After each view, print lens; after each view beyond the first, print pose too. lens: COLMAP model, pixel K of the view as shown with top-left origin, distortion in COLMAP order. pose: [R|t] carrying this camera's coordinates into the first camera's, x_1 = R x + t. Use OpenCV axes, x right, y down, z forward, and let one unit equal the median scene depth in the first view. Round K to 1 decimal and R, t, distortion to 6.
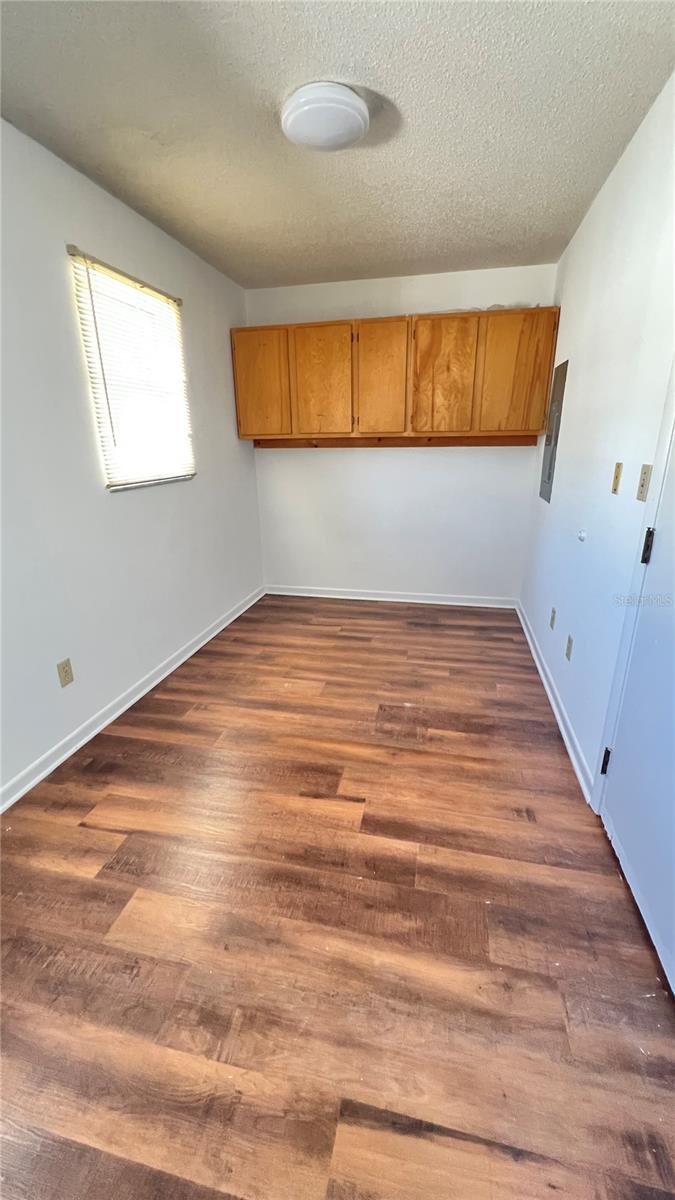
lens RADIAL K [[480.2, 0, 343.0], [0, 480.2, 599.6], [0, 0, 1]] dist [-0.000513, -0.000385]
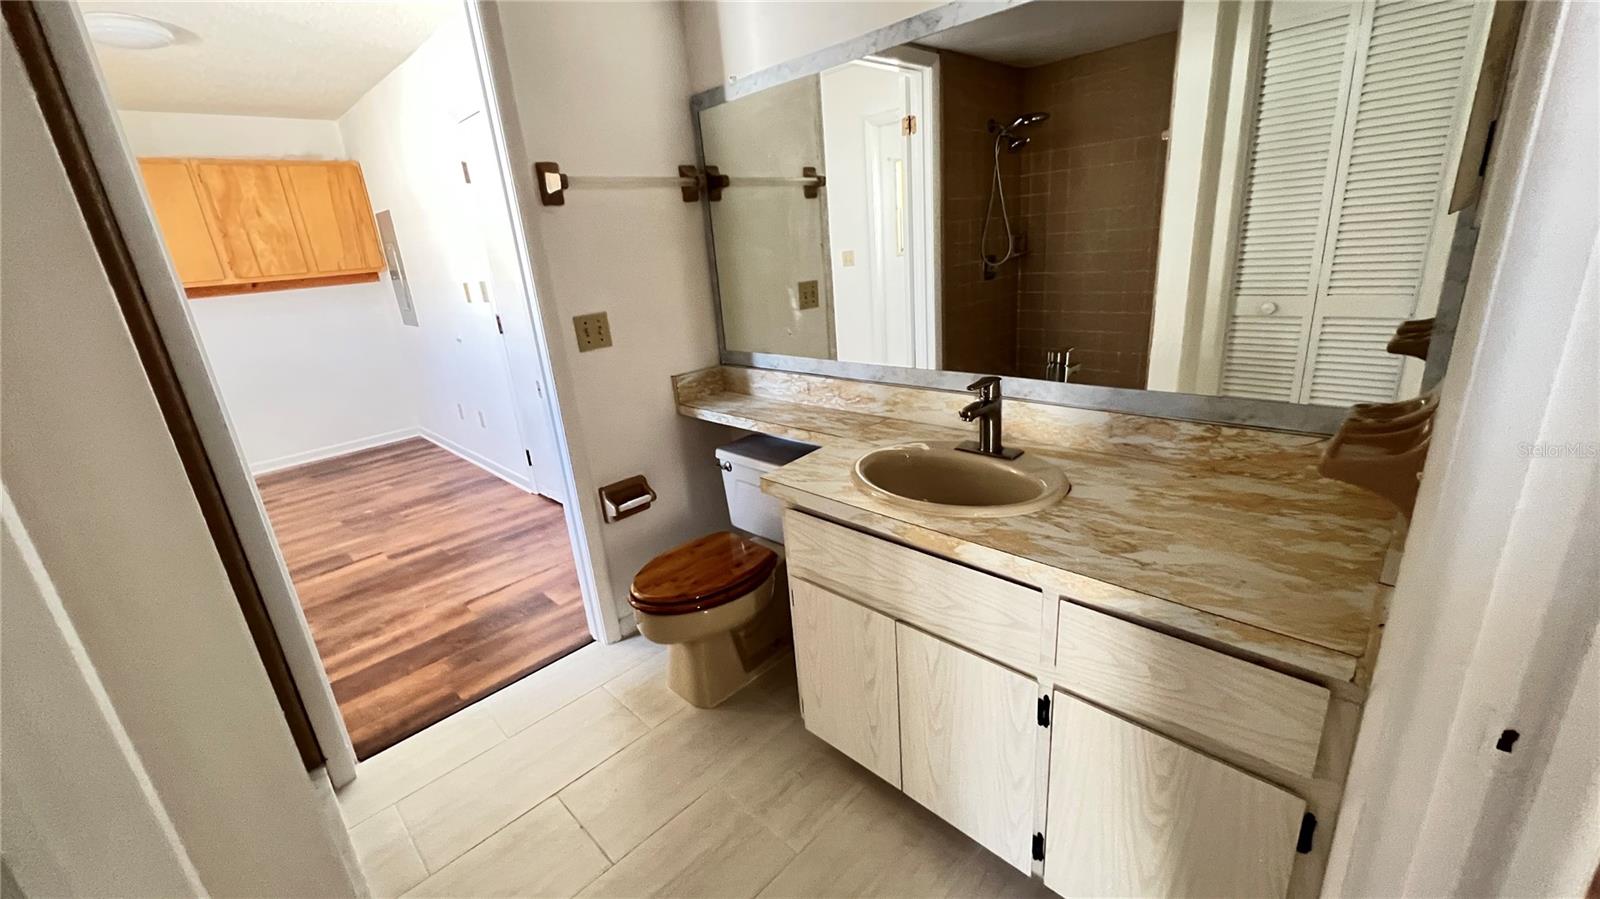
lens RADIAL K [[640.2, 0, 797.7], [0, 640.2, 450.1], [0, 0, 1]] dist [-0.000513, -0.000385]
pose [[0.540472, -0.291162, 0.789376, -0.403483], [0.333634, 0.935462, 0.116614, 0.214738], [-0.772385, 0.200336, 0.602733, -0.618952]]
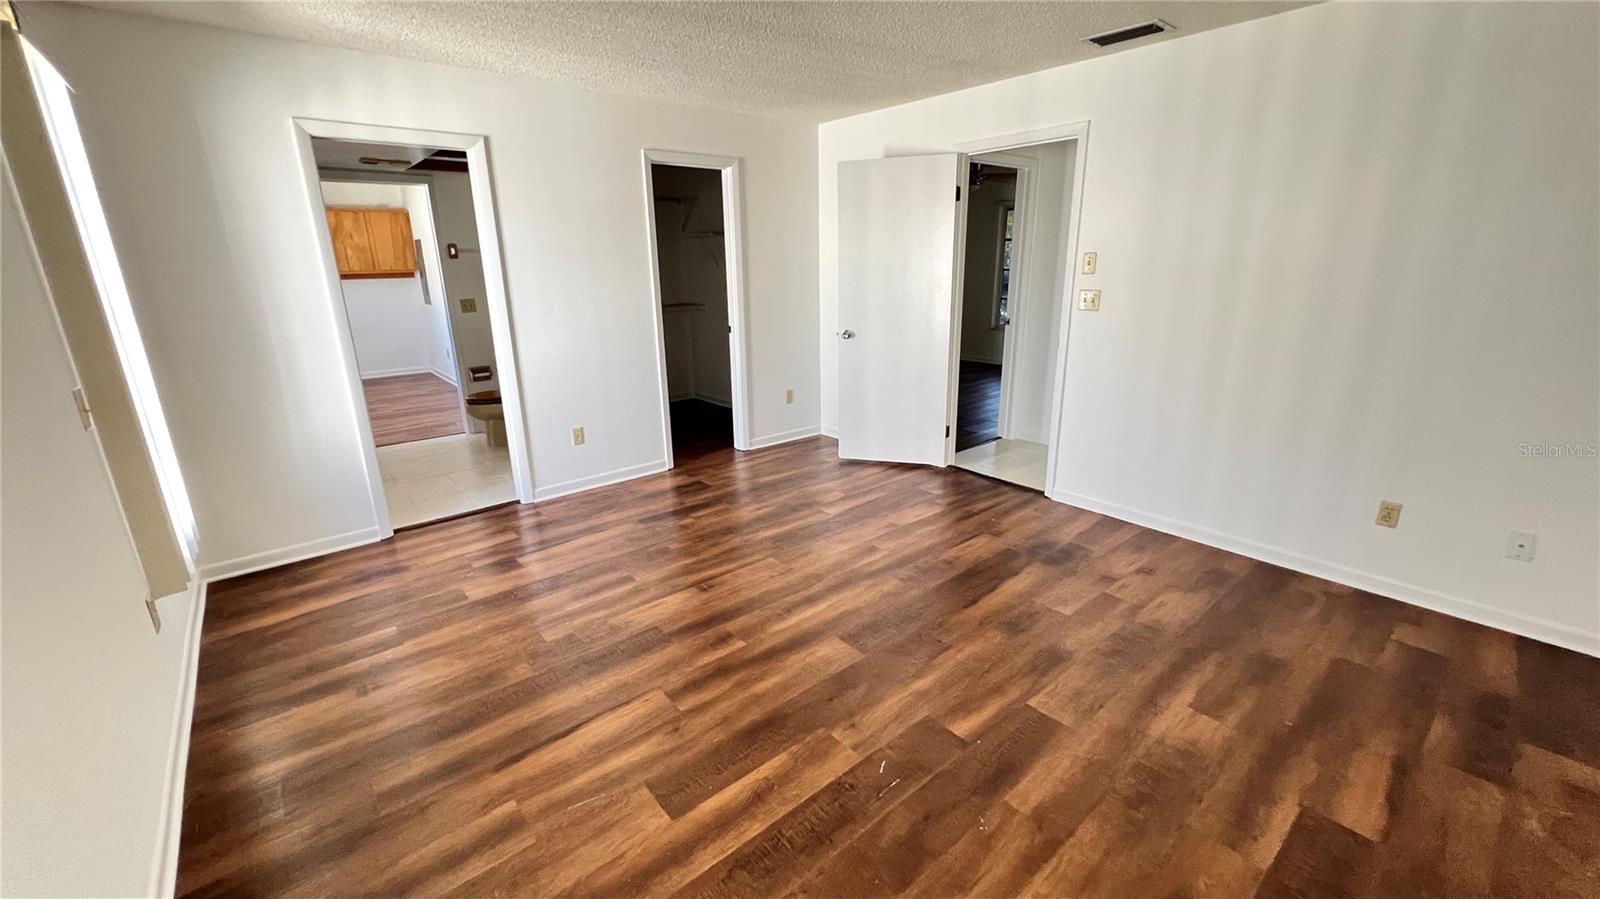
lens RADIAL K [[640.2, 0, 802.7], [0, 640.2, 443.6], [0, 0, 1]] dist [-0.000513, -0.000385]
pose [[0.606842, -0.215077, 0.765170, -0.854353], [0.256825, 0.964111, 0.067312, 0.614282], [-0.752186, 0.155667, 0.640300, -1.917521]]
